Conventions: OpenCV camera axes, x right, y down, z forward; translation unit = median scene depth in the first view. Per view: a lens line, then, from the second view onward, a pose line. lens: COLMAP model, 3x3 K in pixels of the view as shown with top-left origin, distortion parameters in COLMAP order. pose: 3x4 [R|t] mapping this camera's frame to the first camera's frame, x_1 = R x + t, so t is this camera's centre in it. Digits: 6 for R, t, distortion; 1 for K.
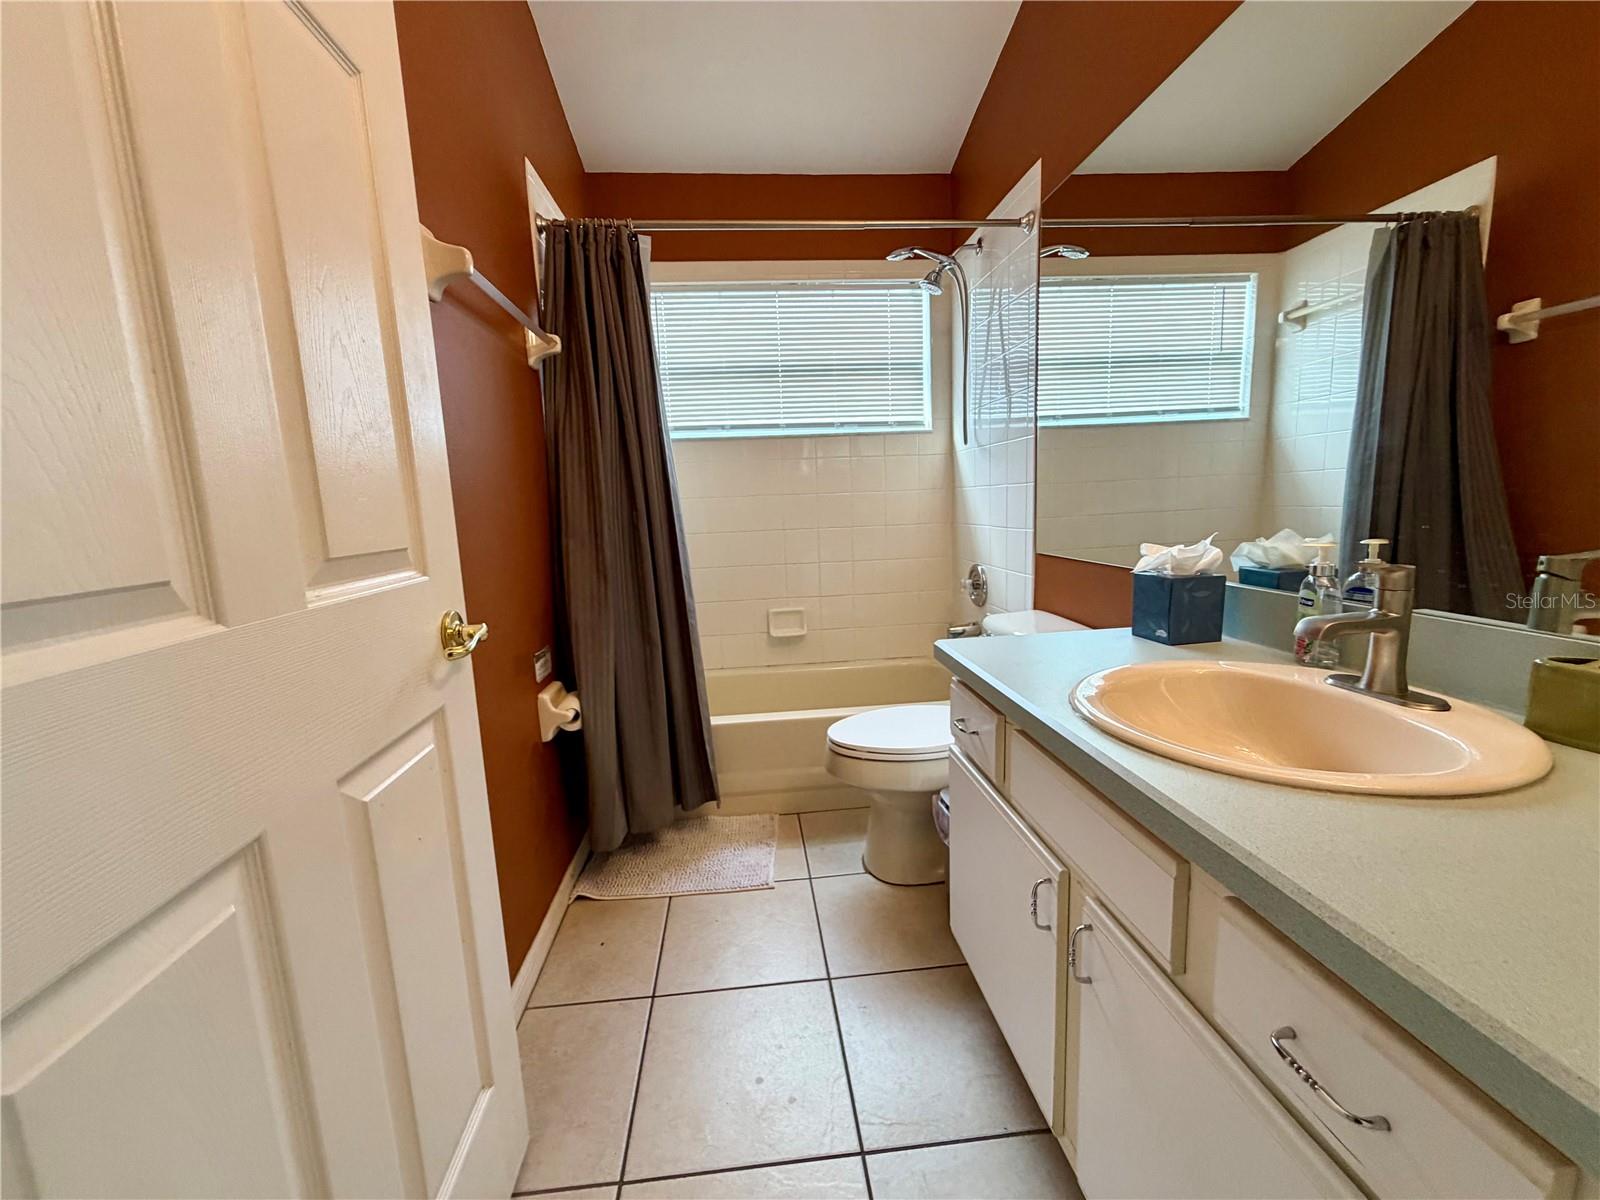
lens RADIAL K [[655.6, 0, 798.3], [0, 655.6, 601.9], [0, 0, 1]] dist [-0.000141, 0.000020]
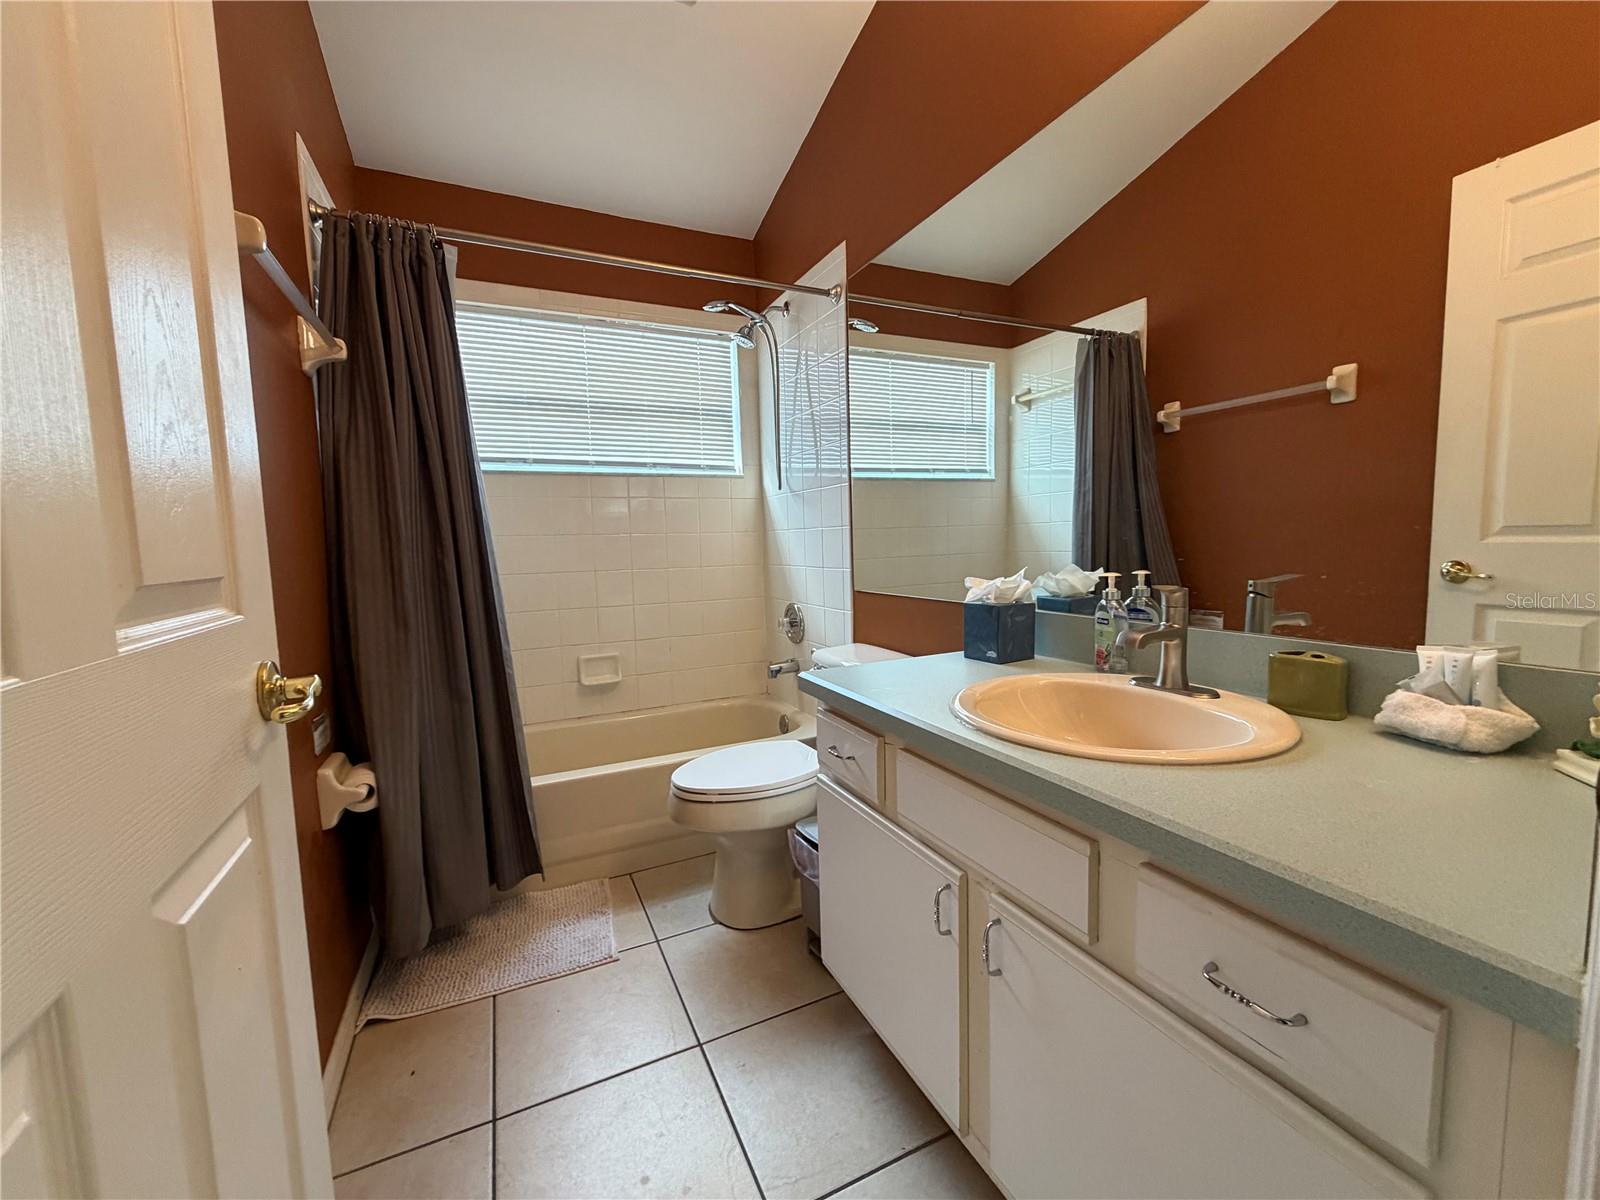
lens RADIAL K [[653.2, 0, 800.0], [0, 653.2, 600.0], [0, 0, 1]] dist [0.000067, -0.000265]
pose [[0.936475, -0.016359, 0.350354, -0.111222], [0.042478, 0.996849, -0.066994, 0.011002], [-0.348154, 0.077621, 0.934218, 0.028638]]
